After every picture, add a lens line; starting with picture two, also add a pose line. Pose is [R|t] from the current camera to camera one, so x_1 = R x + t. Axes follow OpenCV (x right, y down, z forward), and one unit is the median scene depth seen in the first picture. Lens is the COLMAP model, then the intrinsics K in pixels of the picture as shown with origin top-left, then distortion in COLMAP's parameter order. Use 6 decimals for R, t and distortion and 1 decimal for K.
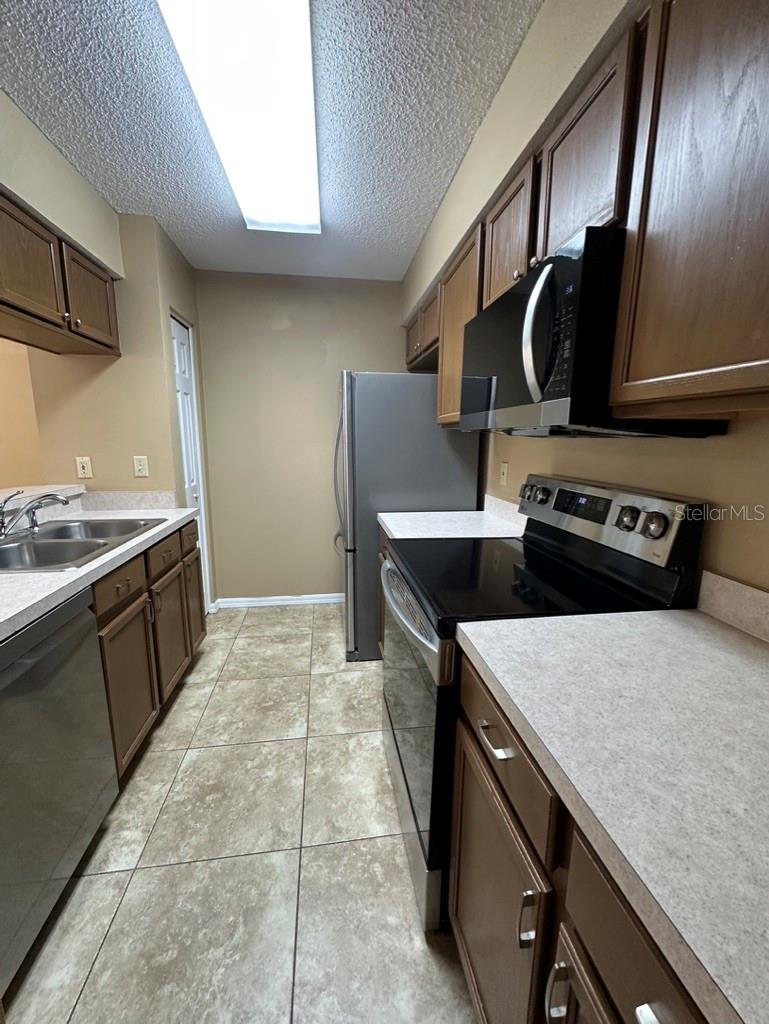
lens RADIAL K [[410.4, 0, 384.5], [0, 410.4, 512.0], [0, 0, 1]] dist [-0.002172, -0.000080]
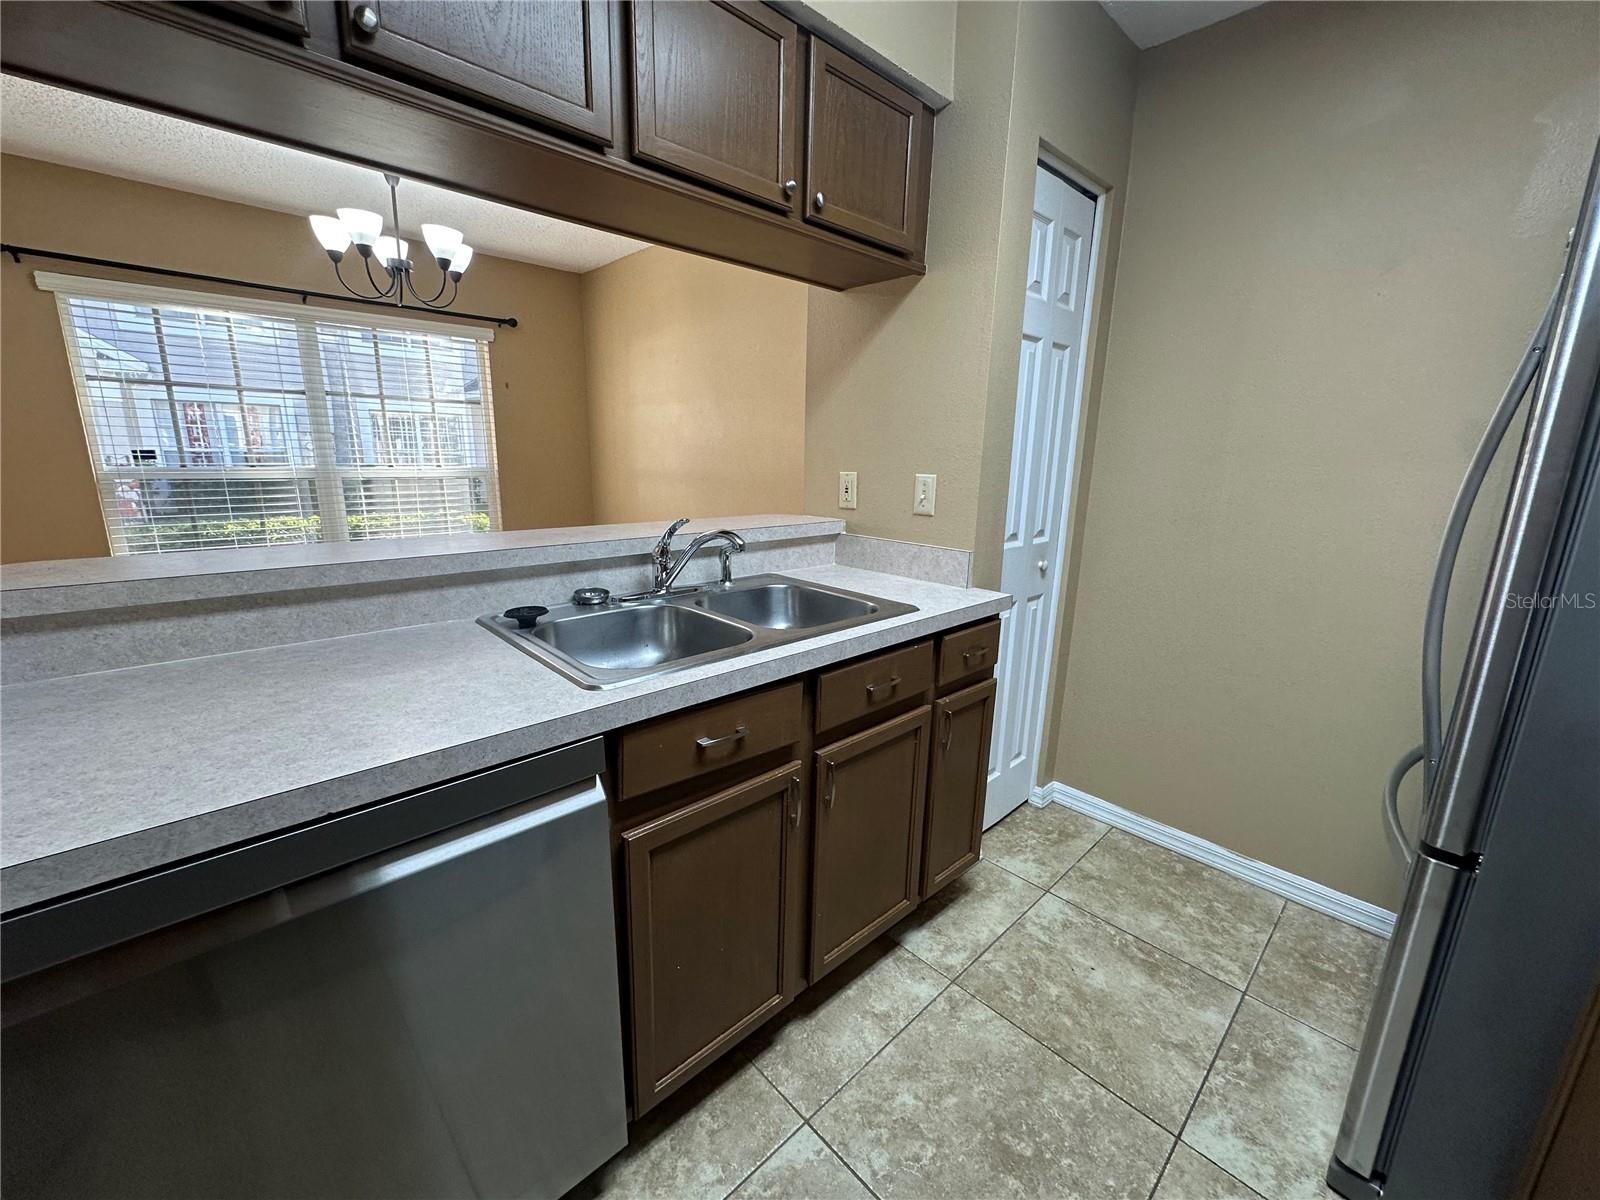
lens RADIAL K [[641.2, 0, 800.0], [0, 641.2, 600.0], [0, 0, 1]] dist [-0.002172, -0.000080]
pose [[0.576489, 0.190815, -0.794512, -0.025770], [-0.163901, 0.979592, 0.116340, -0.048573], [0.800498, 0.063152, 0.595999, 0.399914]]
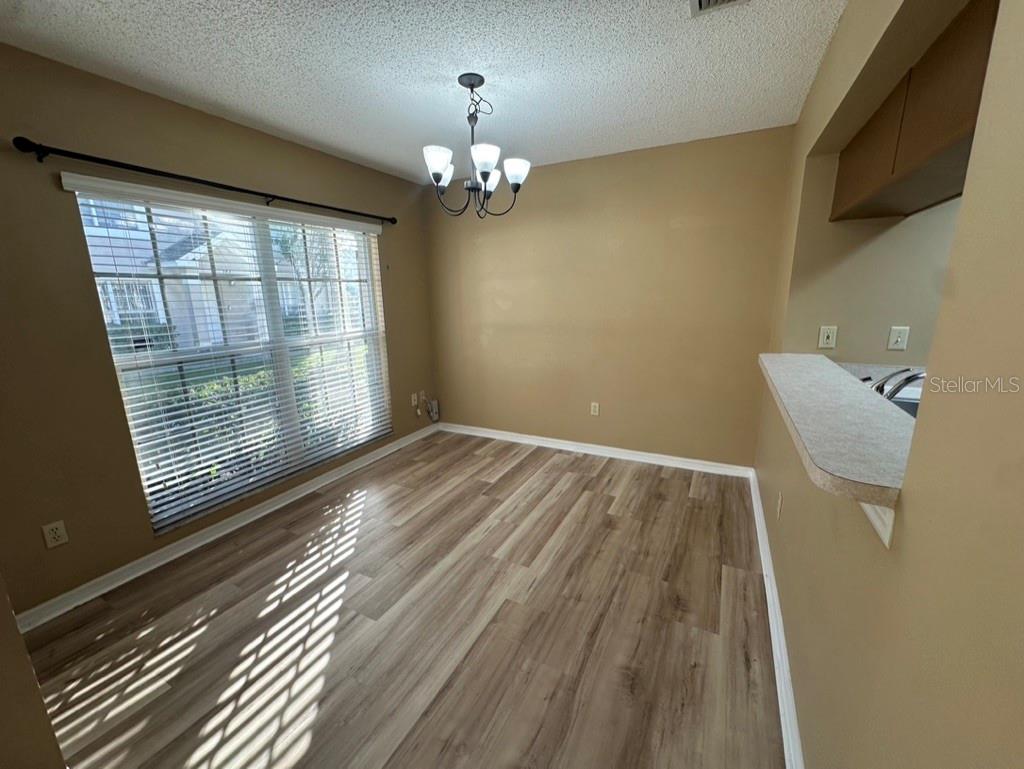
lens RADIAL K [[421.9, 0, 512.0], [0, 421.9, 384.5], [0, 0, 1]] dist [-0.000941, -0.000070]
pose [[0.818531, 0.100306, -0.565637, -0.729590], [-0.080342, 0.994949, 0.060174, 0.002110], [0.568816, -0.003810, 0.822456, -0.228442]]
